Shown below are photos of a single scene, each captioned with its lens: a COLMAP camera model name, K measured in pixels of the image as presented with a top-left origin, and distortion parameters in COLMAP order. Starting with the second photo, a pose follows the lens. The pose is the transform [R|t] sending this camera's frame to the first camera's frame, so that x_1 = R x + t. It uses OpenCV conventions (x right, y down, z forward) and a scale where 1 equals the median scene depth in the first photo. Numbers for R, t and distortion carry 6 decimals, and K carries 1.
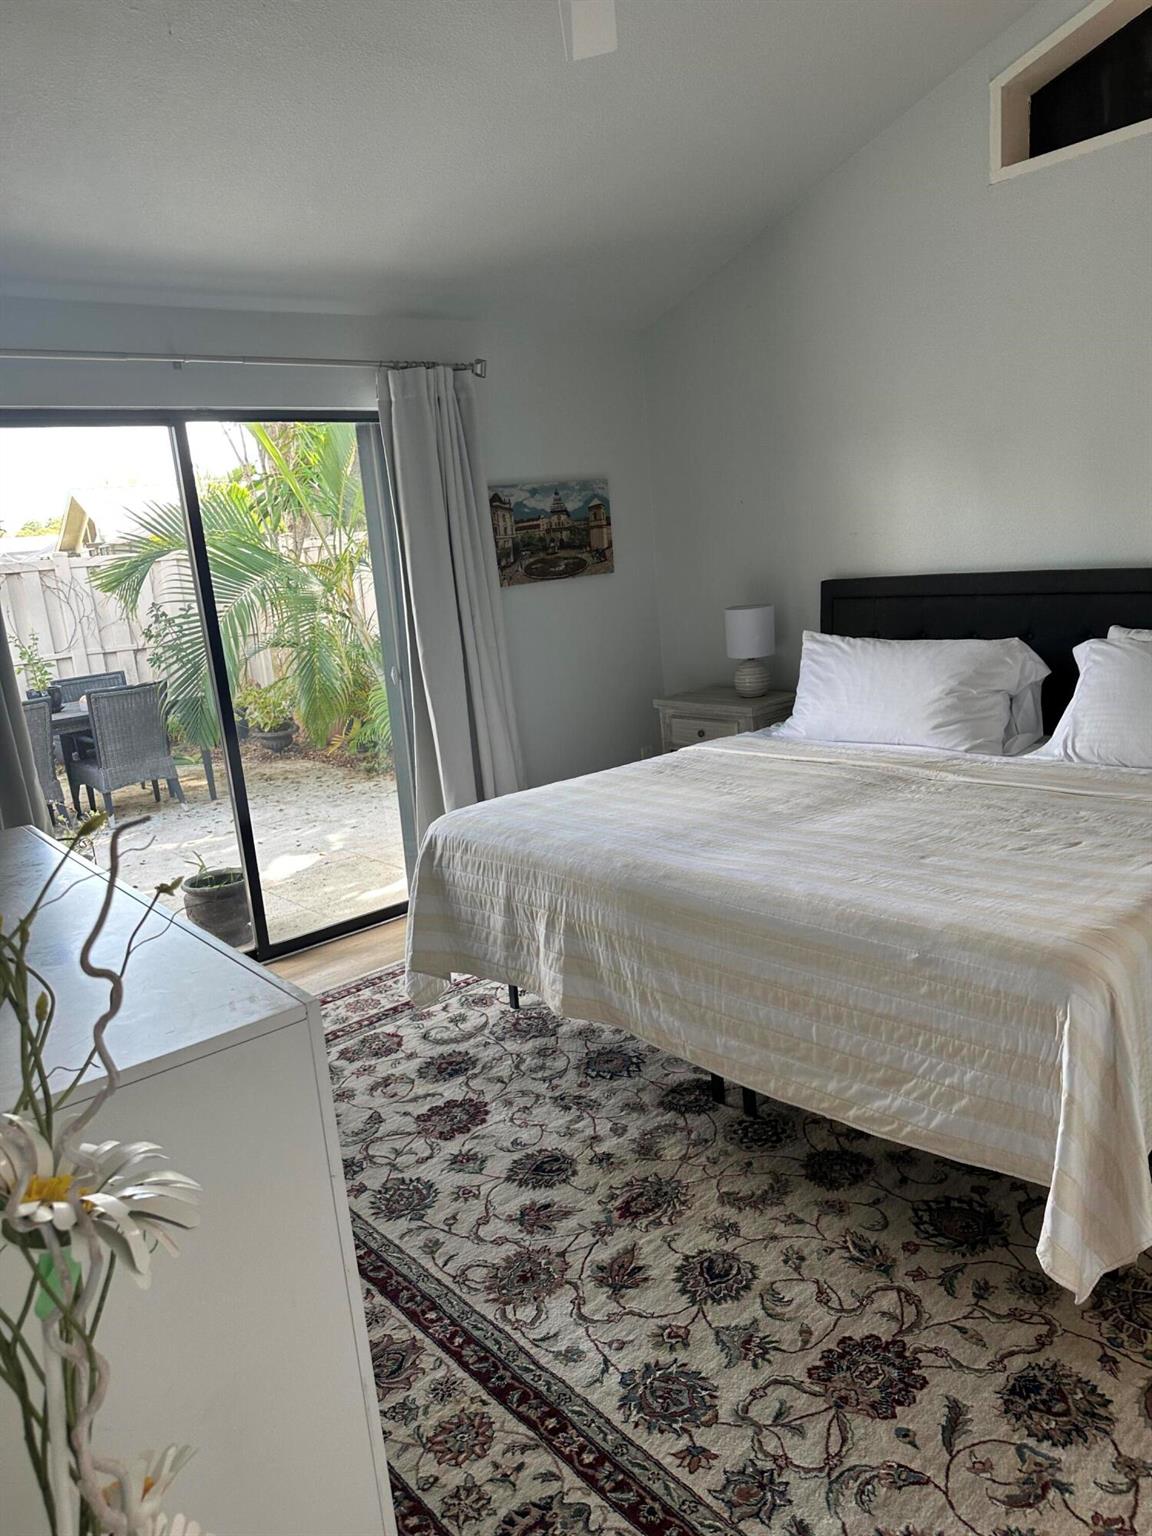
lens RADIAL K [[1075.3, 0, 587.6], [0, 1075.3, 783.1], [0, 0, 1]] dist [0.065597, -0.083958]
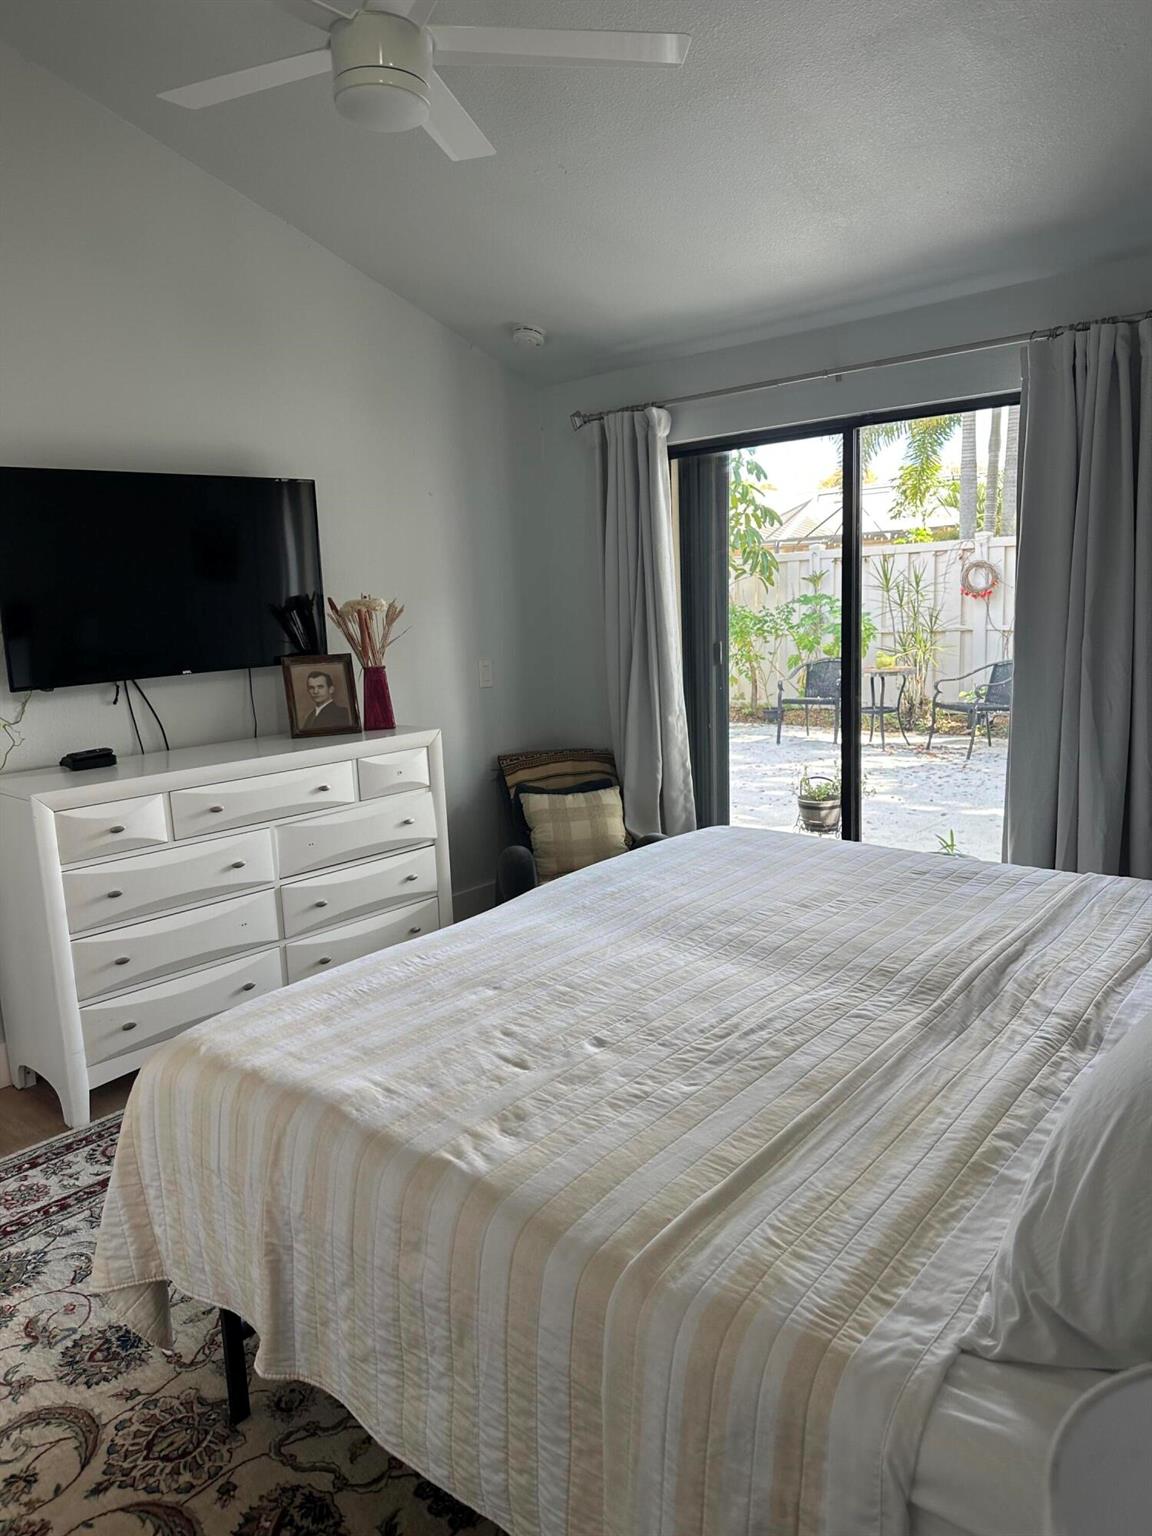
lens RADIAL K [[1075.3, 0, 572.1], [0, 1075.3, 783.3], [0, 0, 1]] dist [0.065597, -0.083958]
pose [[0.138461, 0.262345, -0.954989, 1.255930], [-0.186306, 0.953961, 0.235051, -0.343282], [0.972686, 0.145375, 0.180963, 1.013655]]
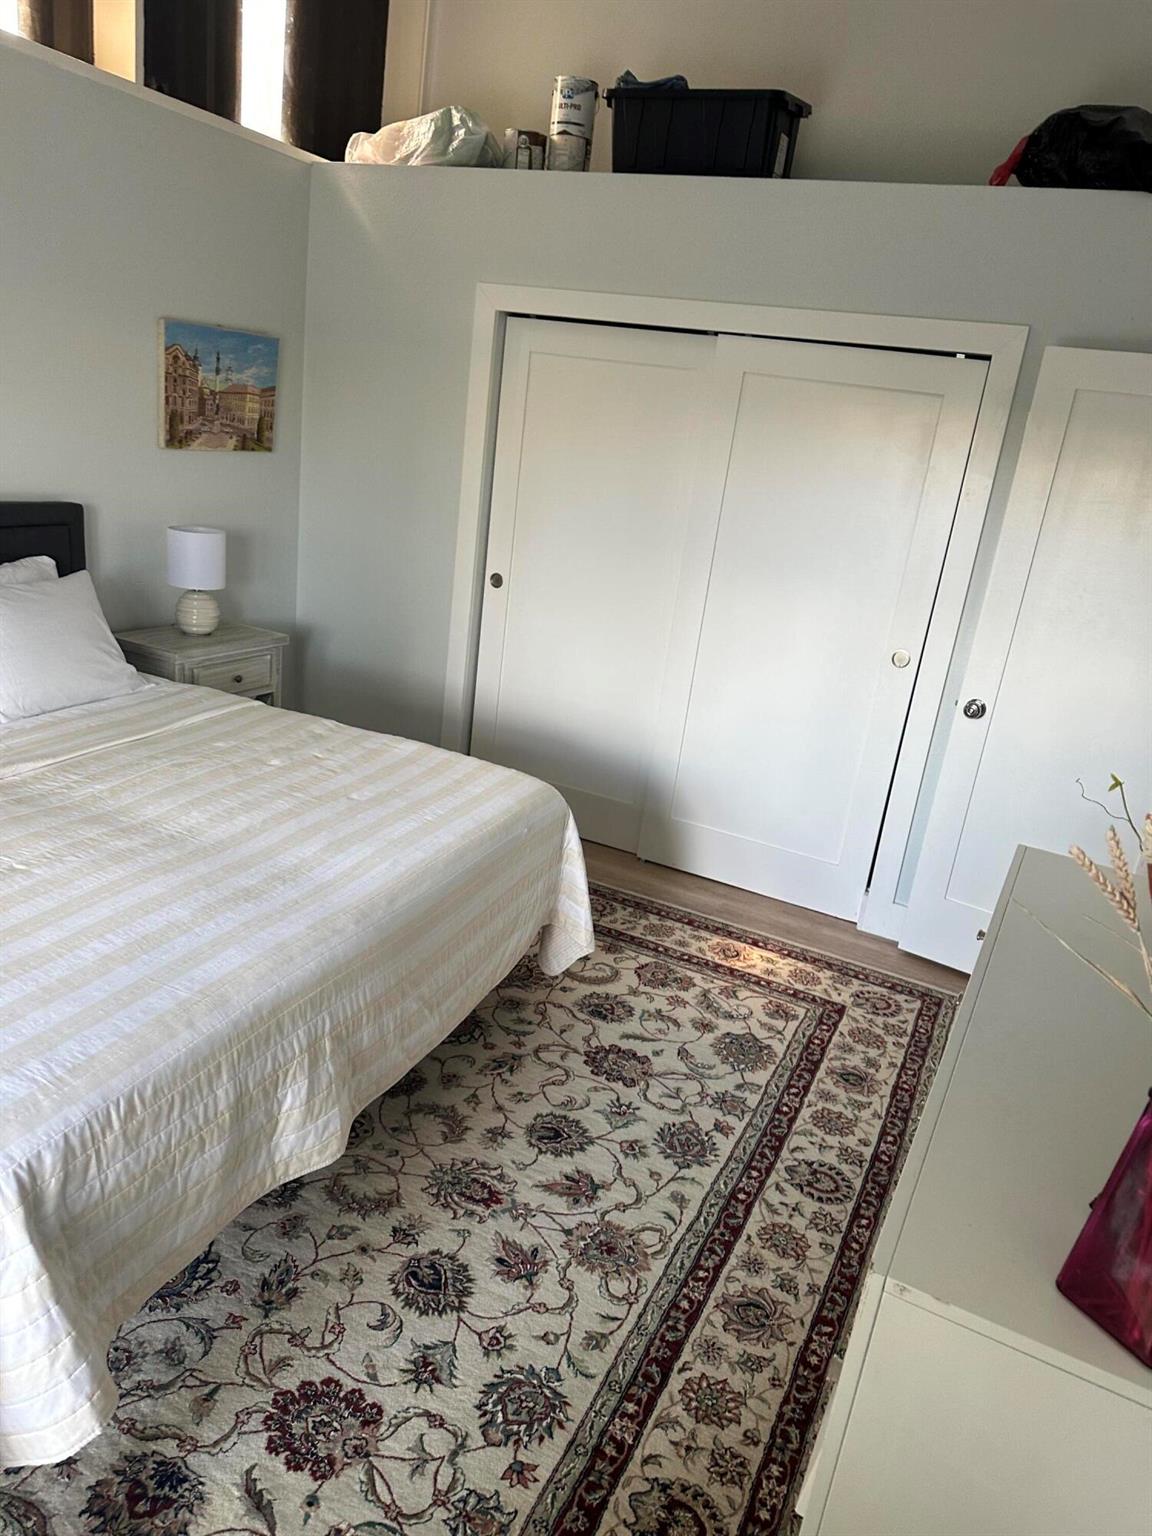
lens RADIAL K [[1075.3, 0, 574.3], [0, 1075.3, 761.3], [0, 0, 1]] dist [0.065597, -0.083958]
pose [[-0.399028, -0.247800, 0.882820, -0.900968], [0.118210, 0.940855, 0.317520, -0.348281], [-0.909287, 0.231057, -0.346135, 1.347359]]
